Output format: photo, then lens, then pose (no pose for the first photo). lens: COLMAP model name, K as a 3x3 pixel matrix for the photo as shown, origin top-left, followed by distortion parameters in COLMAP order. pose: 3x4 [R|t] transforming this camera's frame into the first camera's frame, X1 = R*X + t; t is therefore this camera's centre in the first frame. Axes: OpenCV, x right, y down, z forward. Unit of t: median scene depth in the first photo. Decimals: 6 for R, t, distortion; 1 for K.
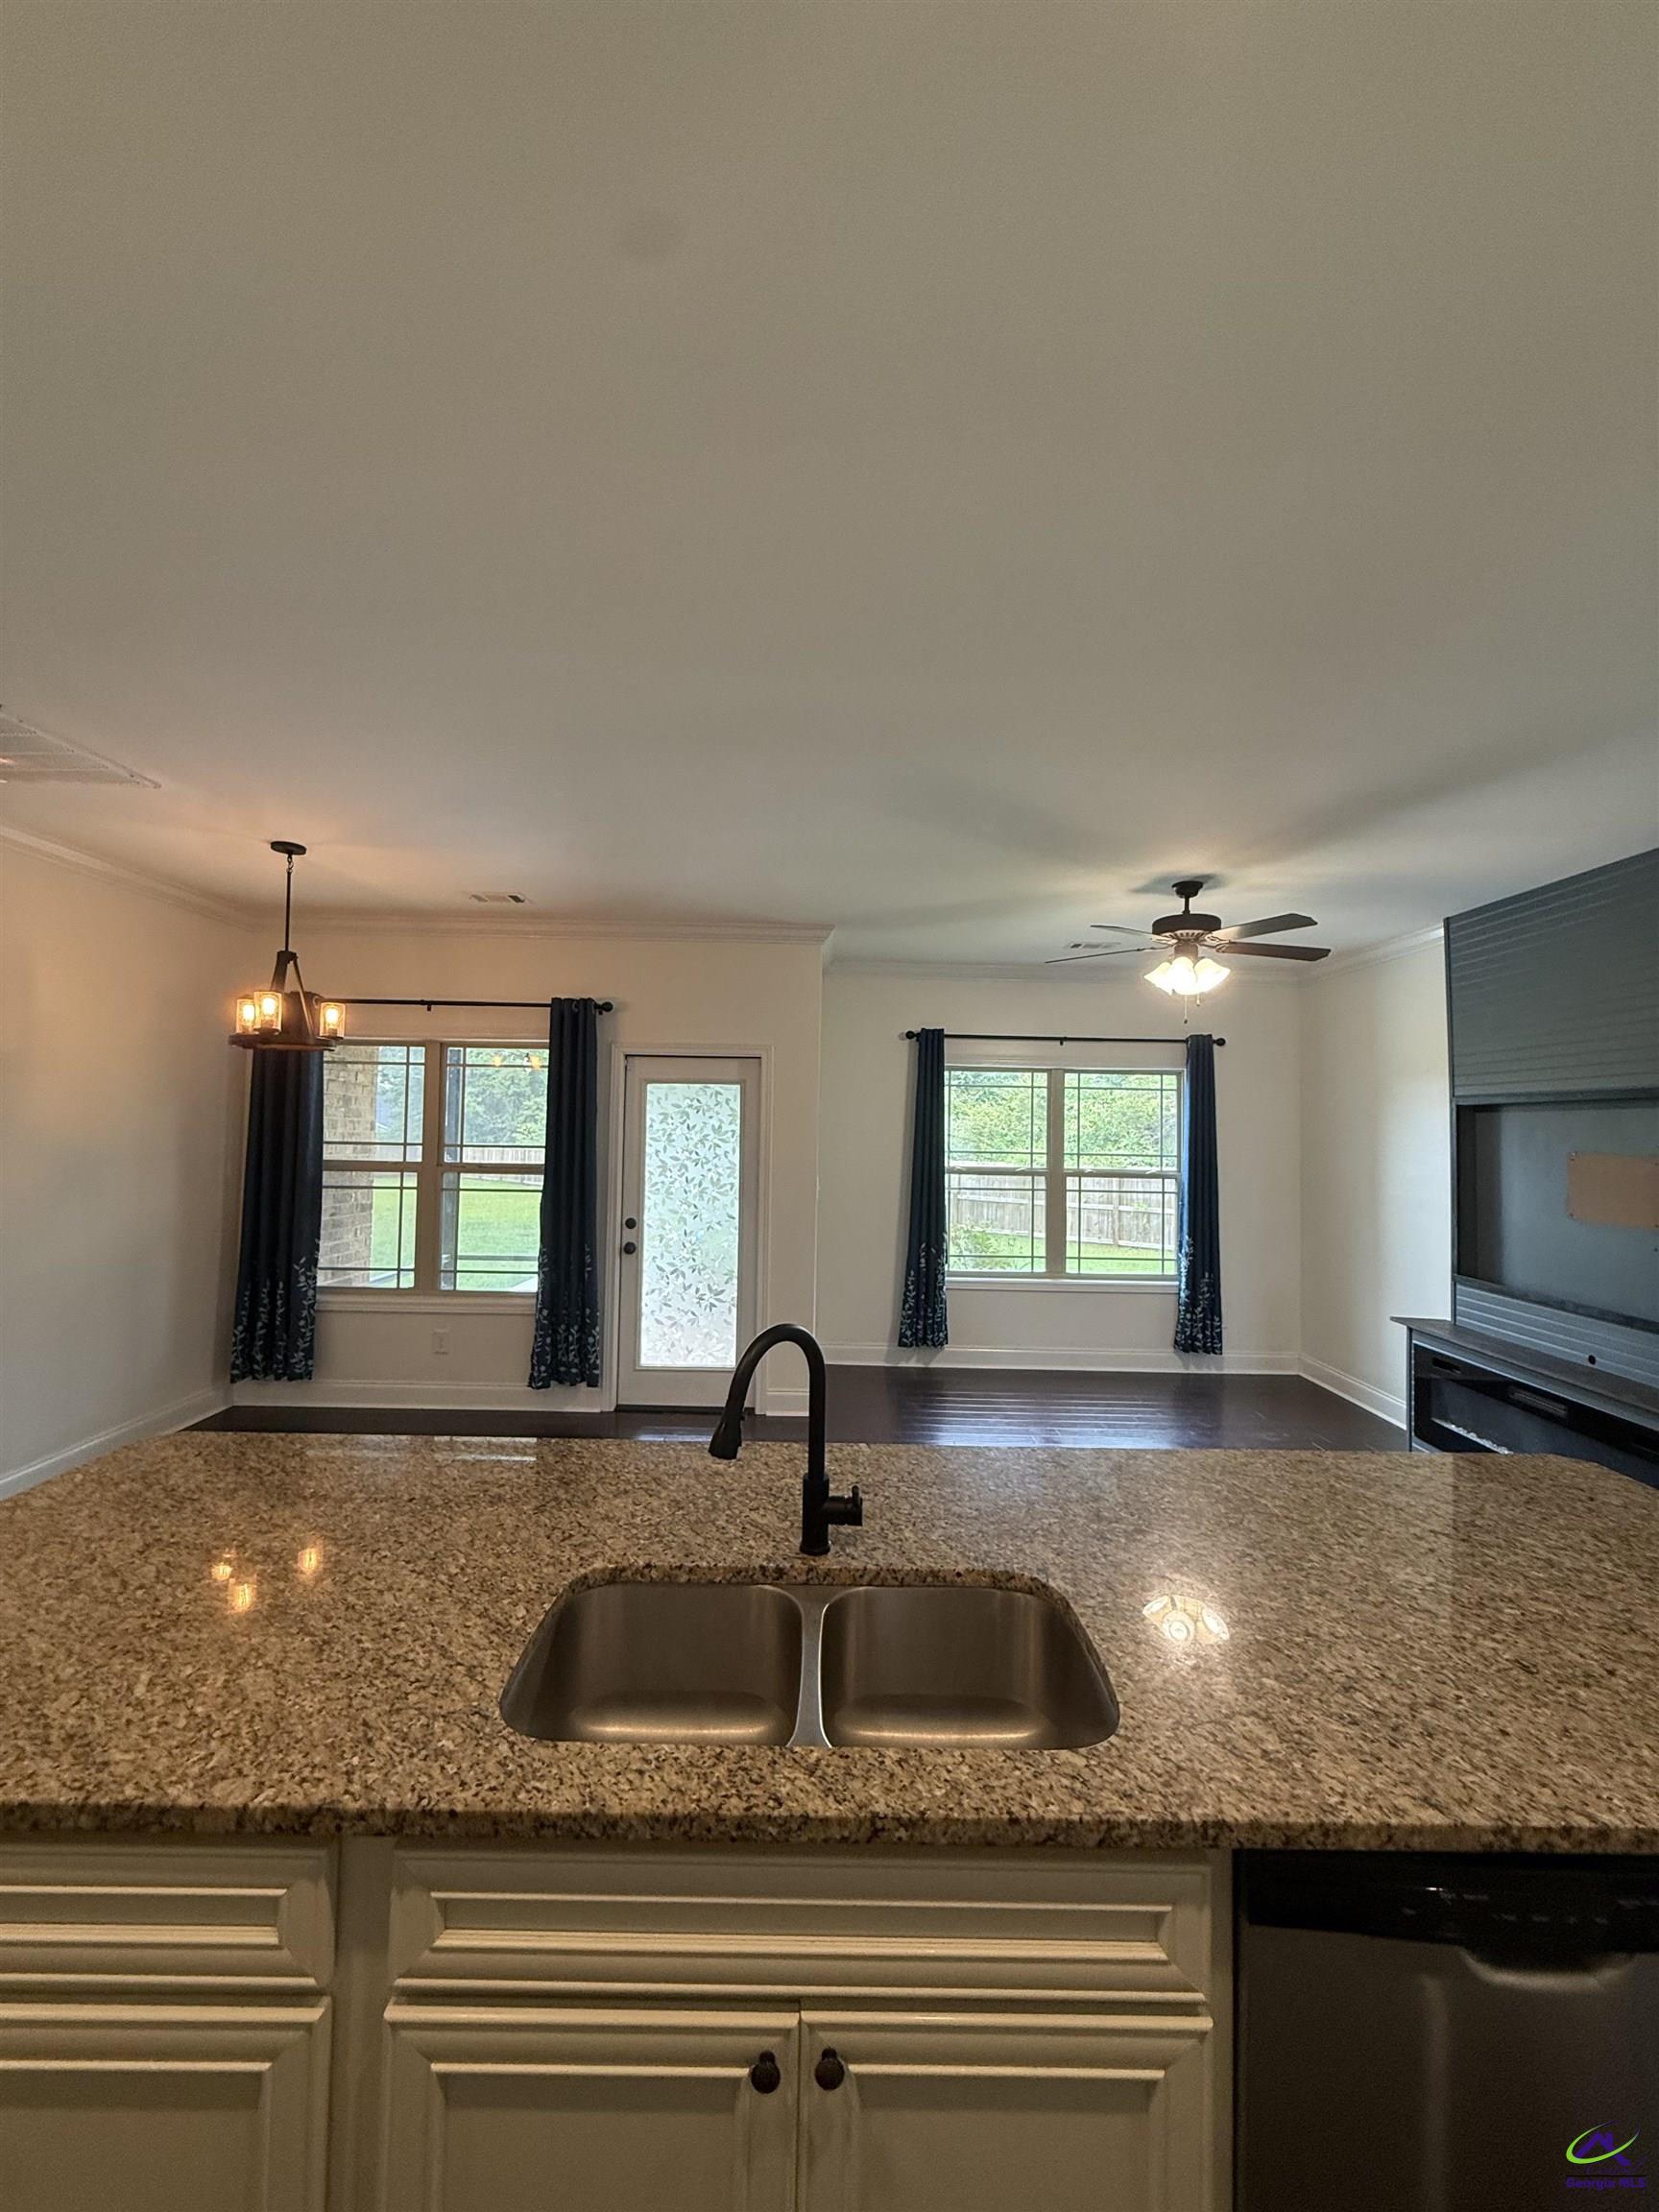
lens RADIAL K [[883.5, 0, 830.3], [0, 883.5, 1097.7], [0, 0, 1]] dist [-0.000810, 0.000724]
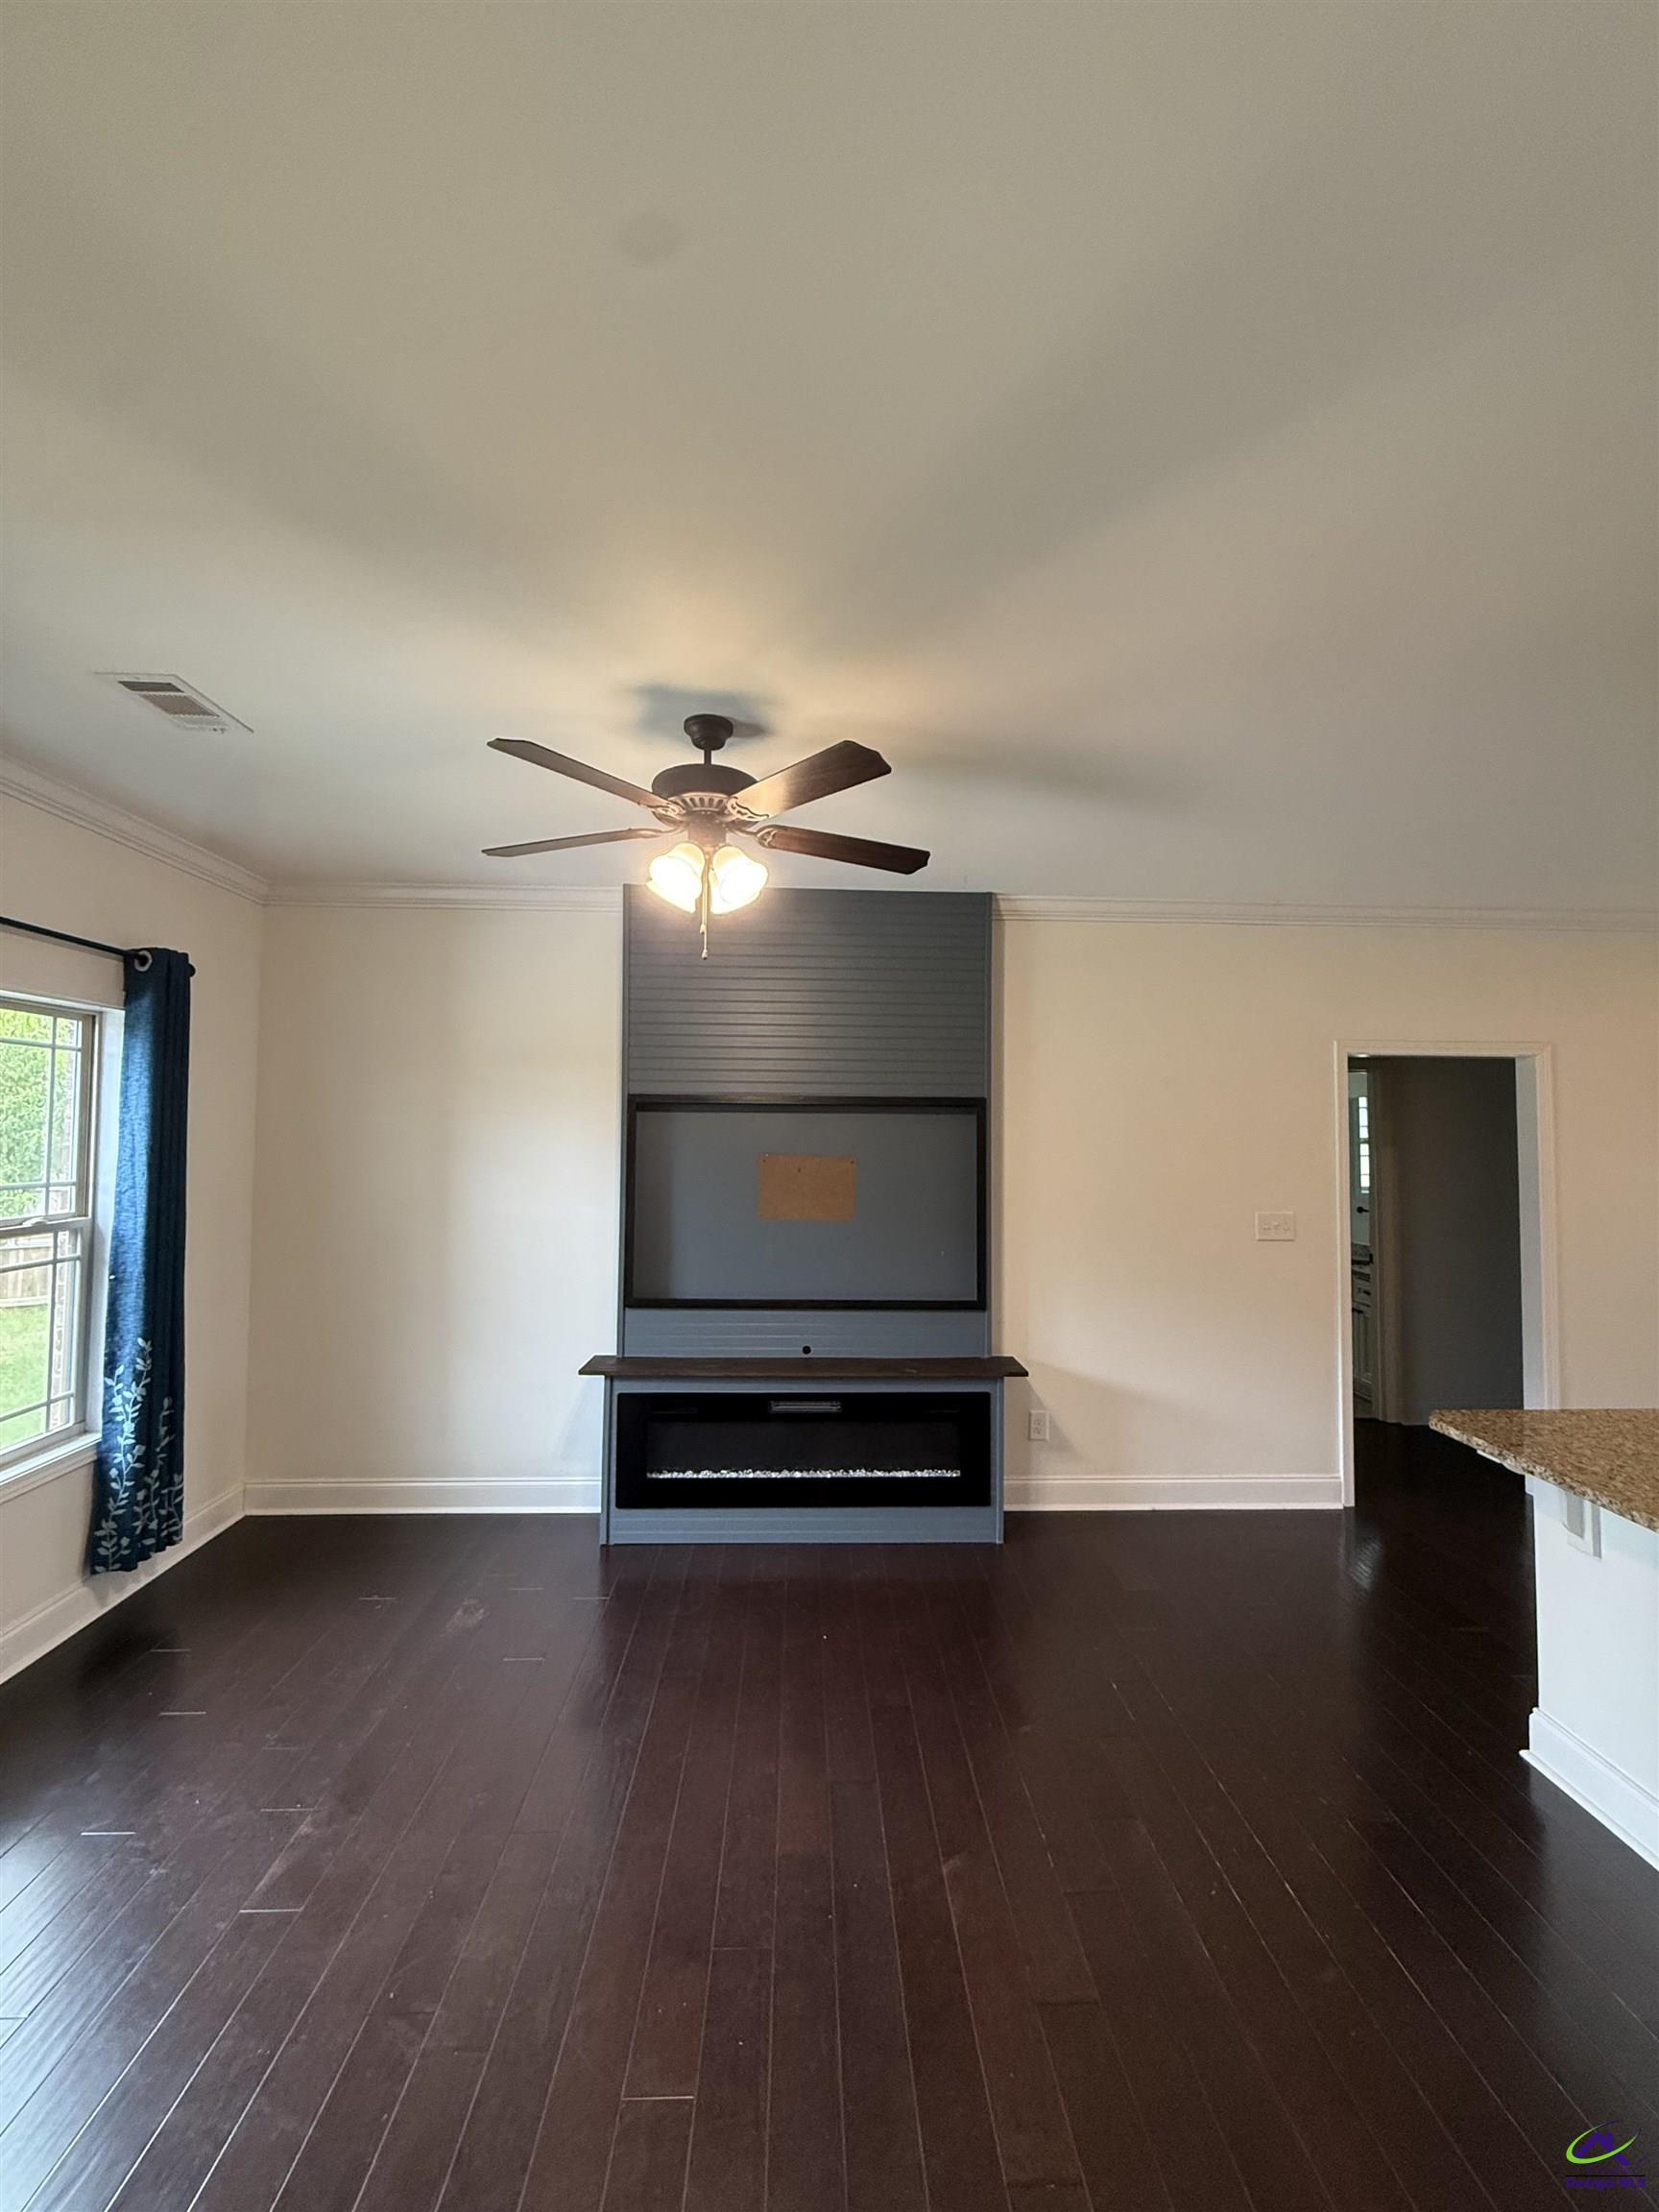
lens RADIAL K [[883.5, 0, 832.4], [0, 883.5, 1100.6], [0, 0, 1]] dist [-0.000810, 0.000724]
pose [[-0.035795, 0.019794, 0.999163, -0.124973], [-0.044503, 0.998780, -0.021381, 0.012542], [-0.998368, -0.045231, -0.034870, 0.634655]]
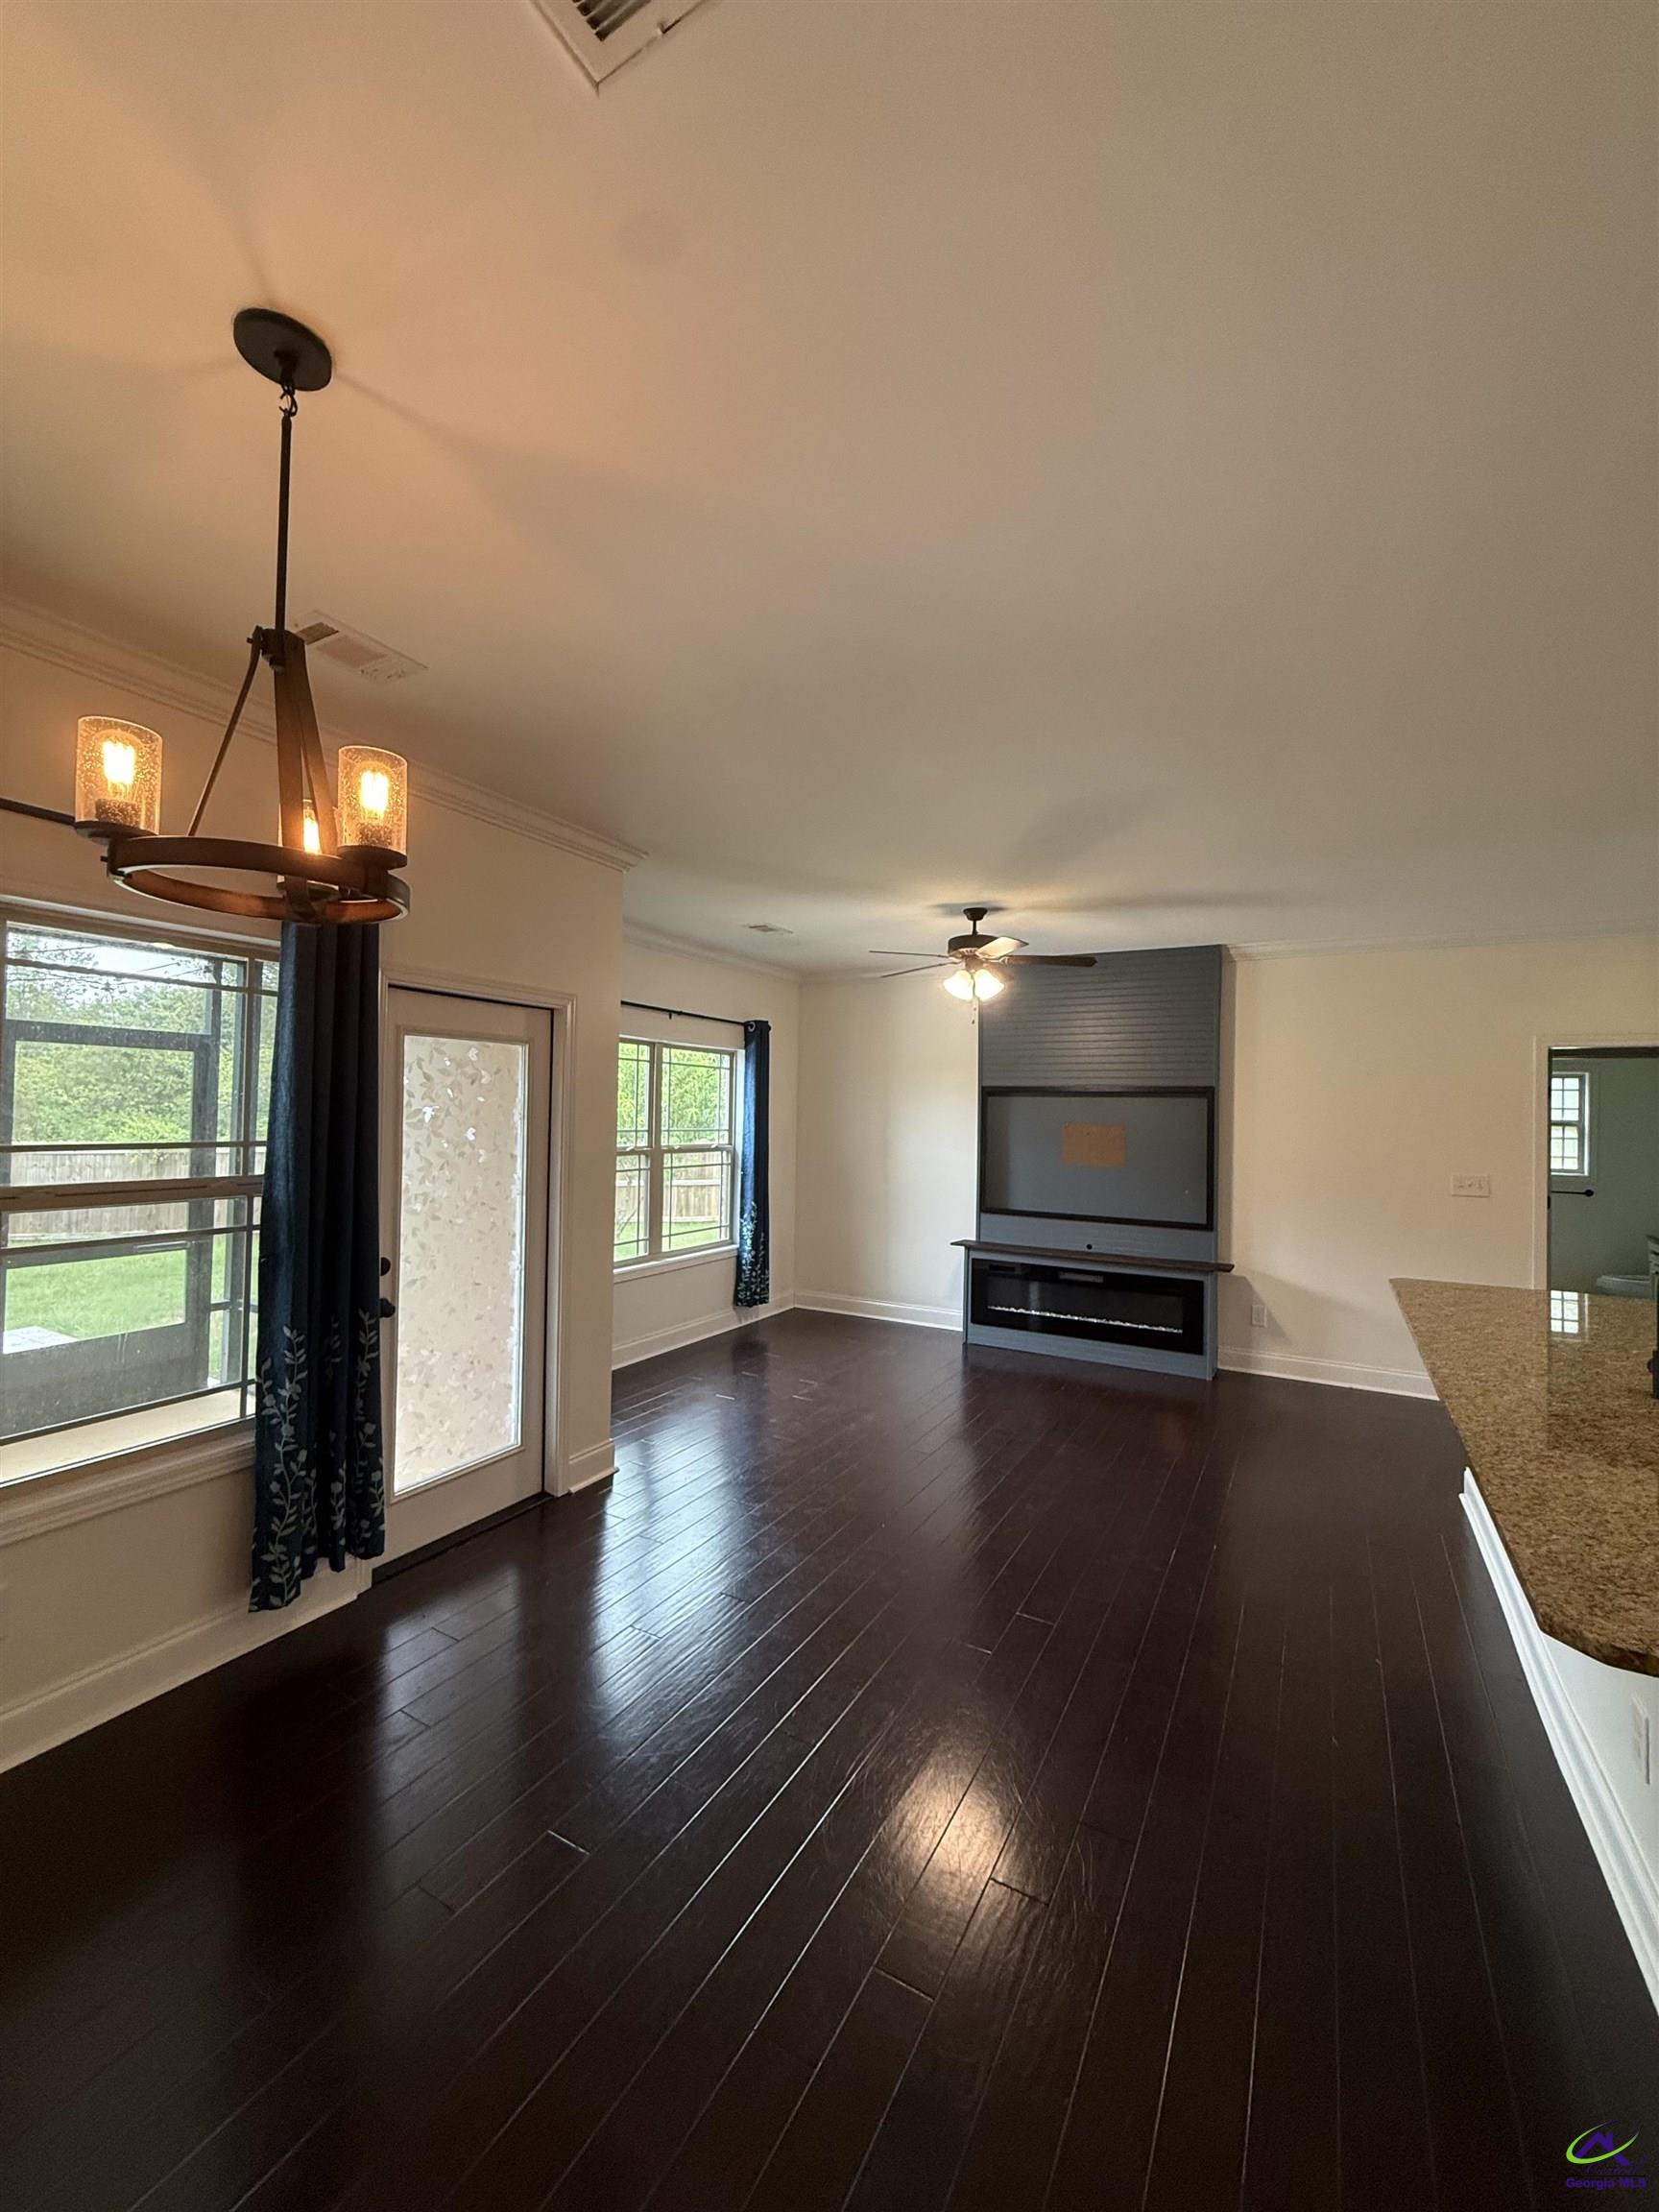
lens RADIAL K [[883.5, 0, 830.2], [0, 883.5, 1091.4], [0, 0, 1]] dist [-0.000810, 0.000724]
pose [[0.488873, 0.012090, 0.872271, -0.522144], [-0.039625, 0.999180, 0.008359, 0.005362], [-0.871454, -0.038650, 0.488951, 0.386798]]
